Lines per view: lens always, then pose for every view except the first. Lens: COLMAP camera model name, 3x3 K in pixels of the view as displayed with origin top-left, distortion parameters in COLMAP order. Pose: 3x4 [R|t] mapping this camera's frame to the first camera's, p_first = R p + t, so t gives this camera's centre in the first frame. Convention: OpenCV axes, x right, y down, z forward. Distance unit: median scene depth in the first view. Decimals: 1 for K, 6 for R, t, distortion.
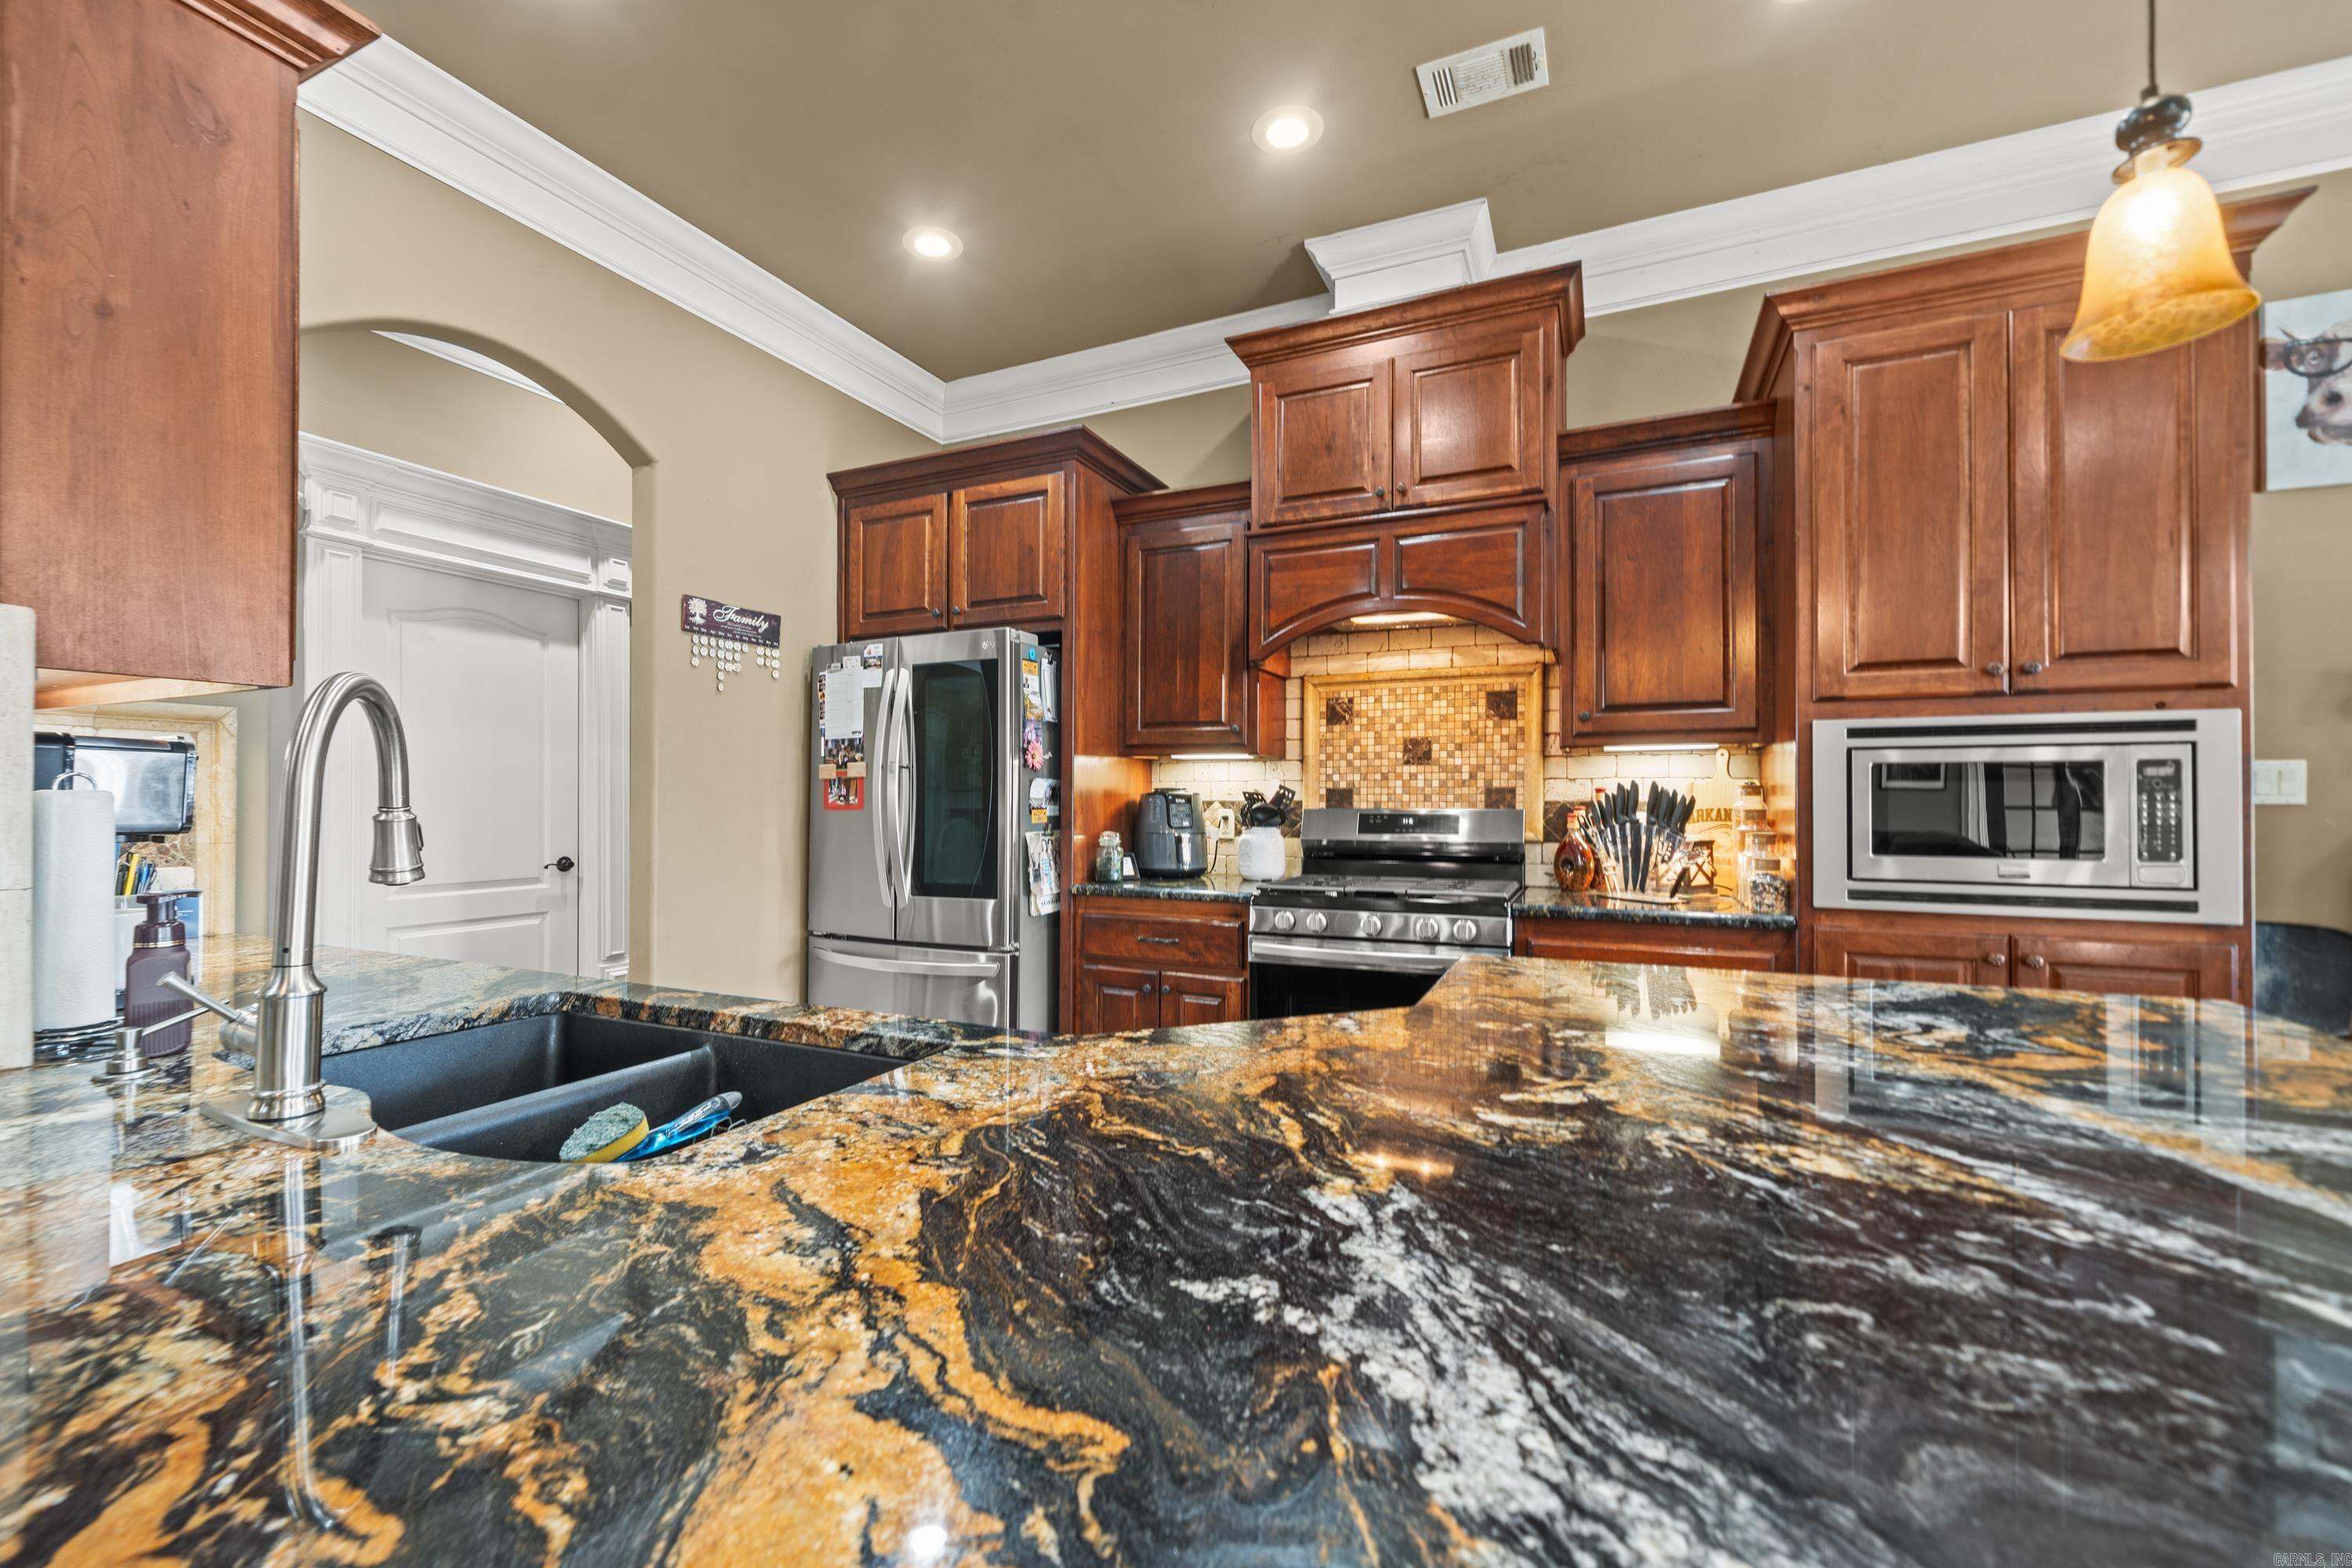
lens RADIAL K [[951.5, 0, 1155.6], [0, 951.5, 794.0], [0, 0, 1]] dist [-0.000609, -0.000689]
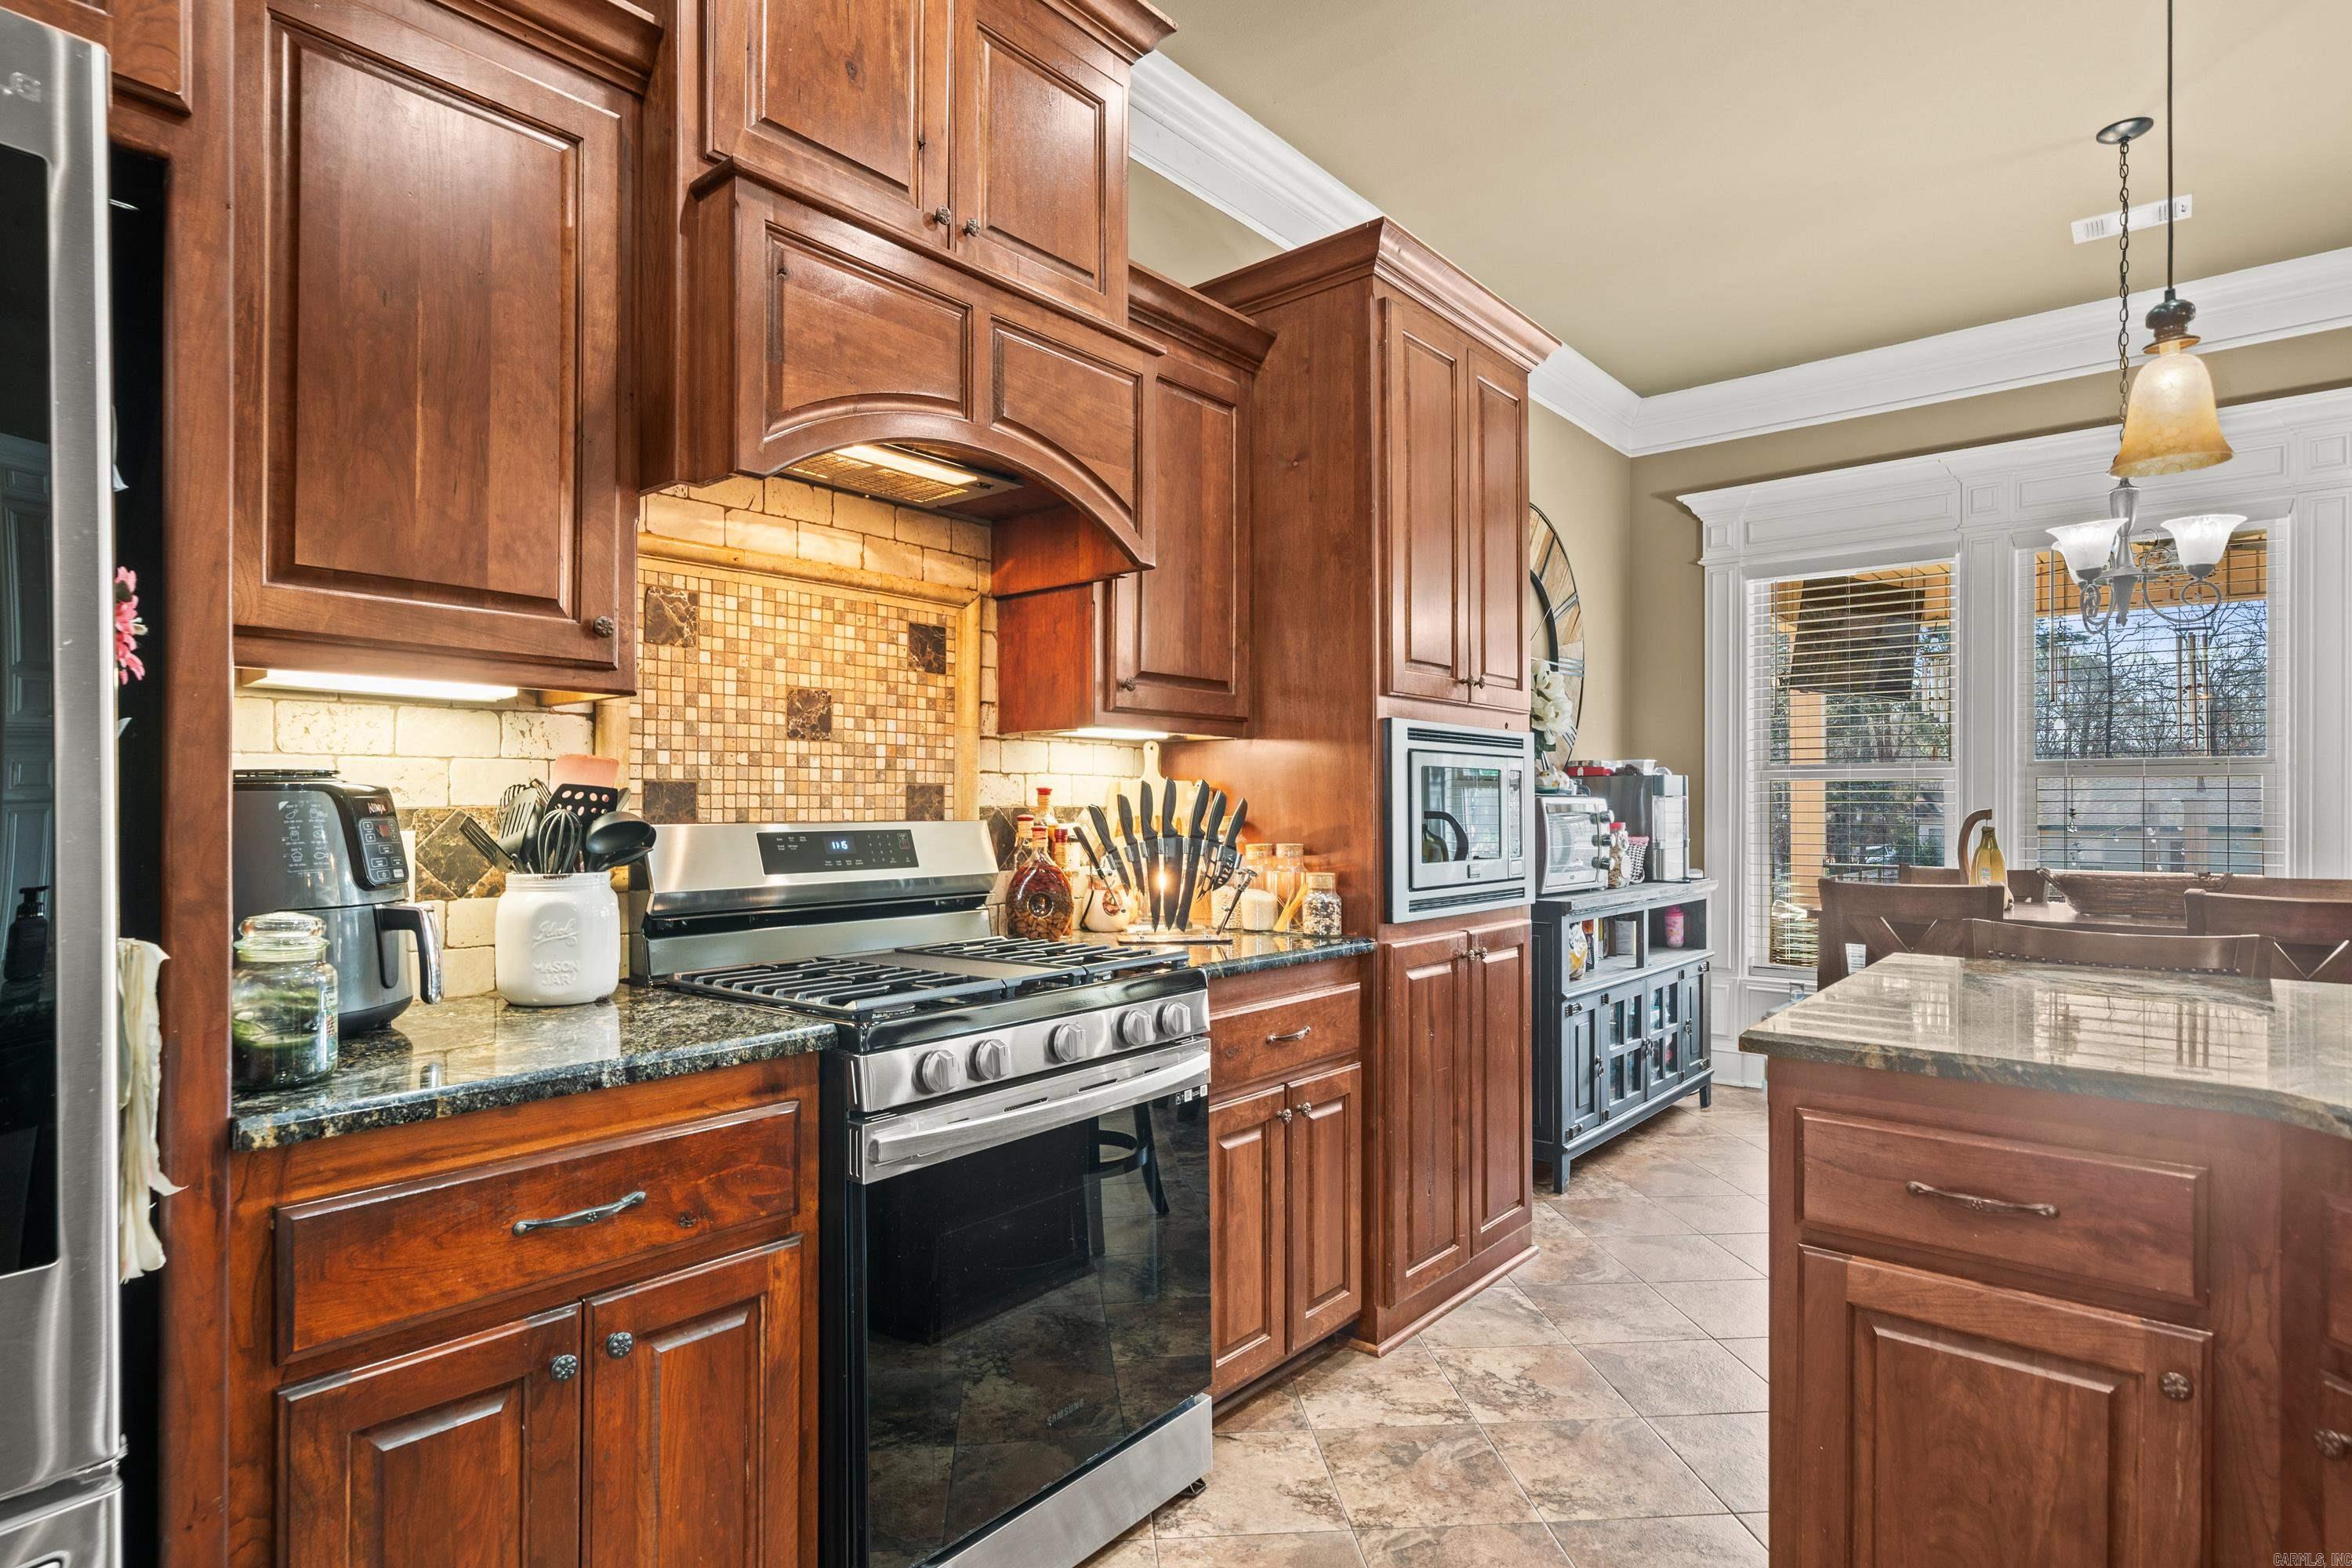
lens RADIAL K [[1245.9, 0, 1162.1], [0, 1245.9, 807.1], [0, 0, 1]] dist [-0.002116, -0.000546]
pose [[0.256394, -0.002498, 0.966569, -0.358397], [-0.005794, 0.999975, 0.004121, 0.003187], [-0.966555, -0.006657, 0.256373, 0.643800]]
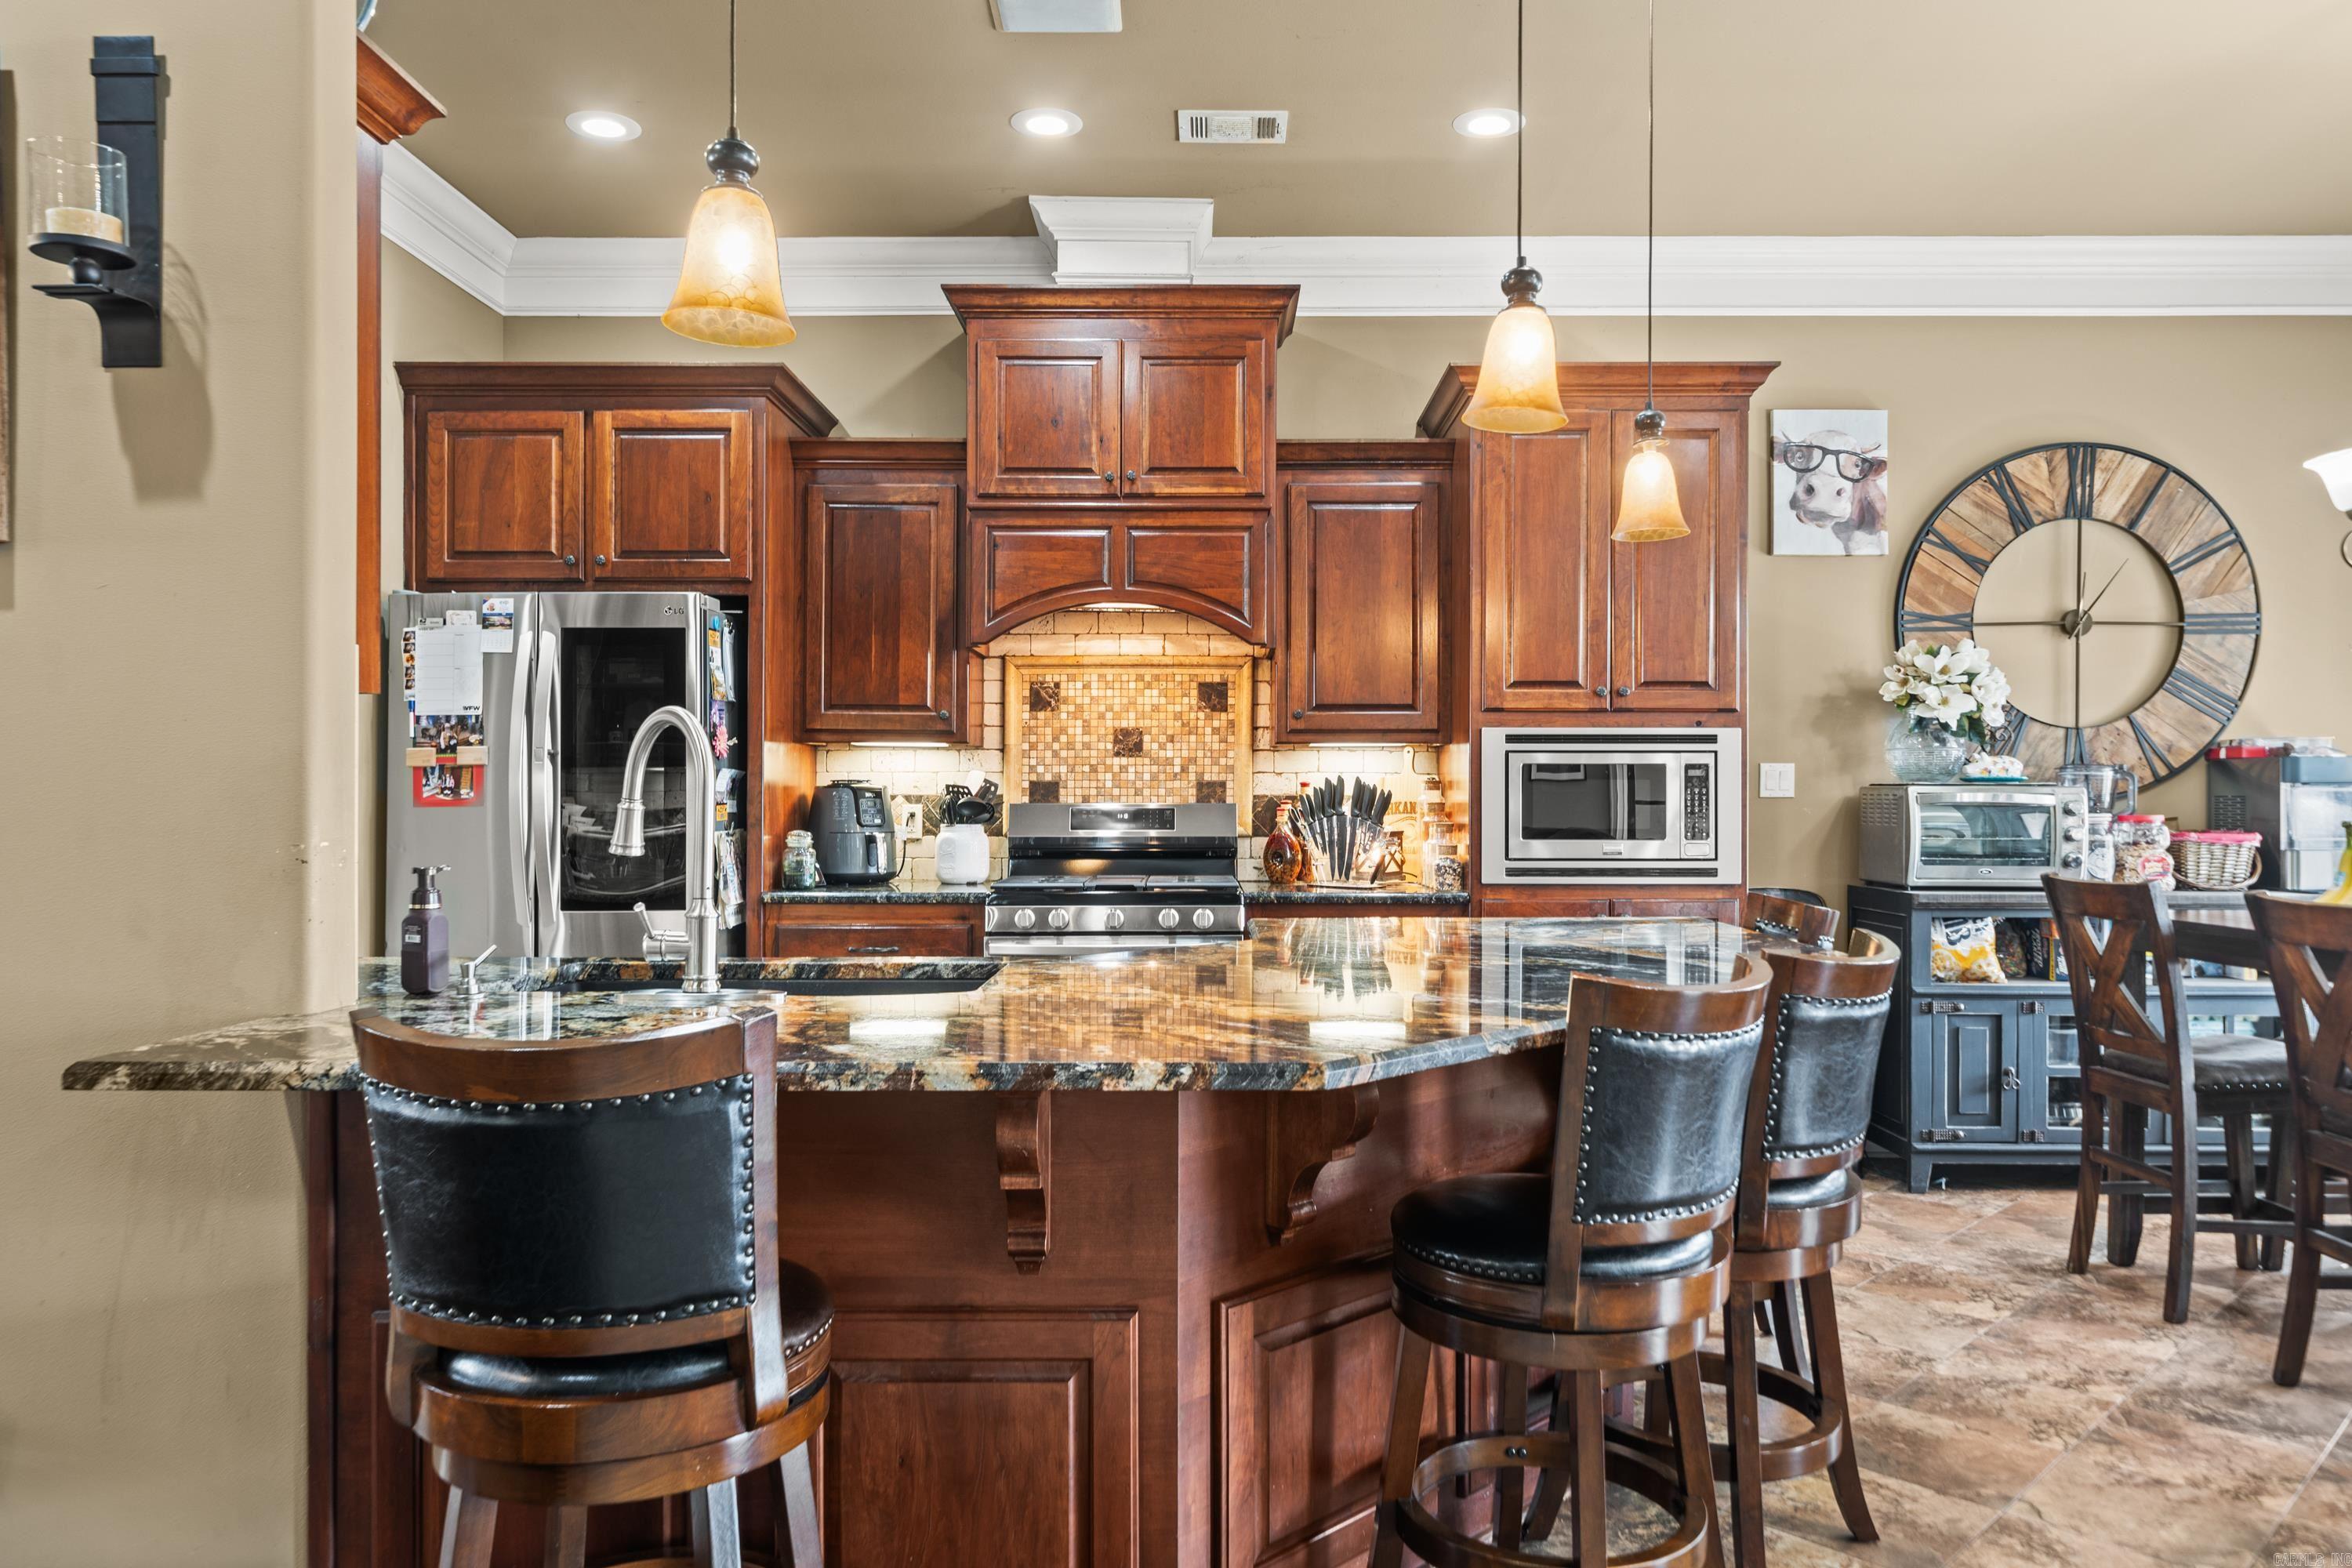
lens RADIAL K [[1571.3, 0, 1194.7], [0, 1571.3, 791.2], [0, 0, 1]] dist [0.002327, 0.001348]
pose [[0.904882, 0.000994, 0.425661, -0.334685], [-0.002870, 0.999989, 0.003768, -0.002654], [-0.425653, -0.004631, 0.904875, -0.445336]]
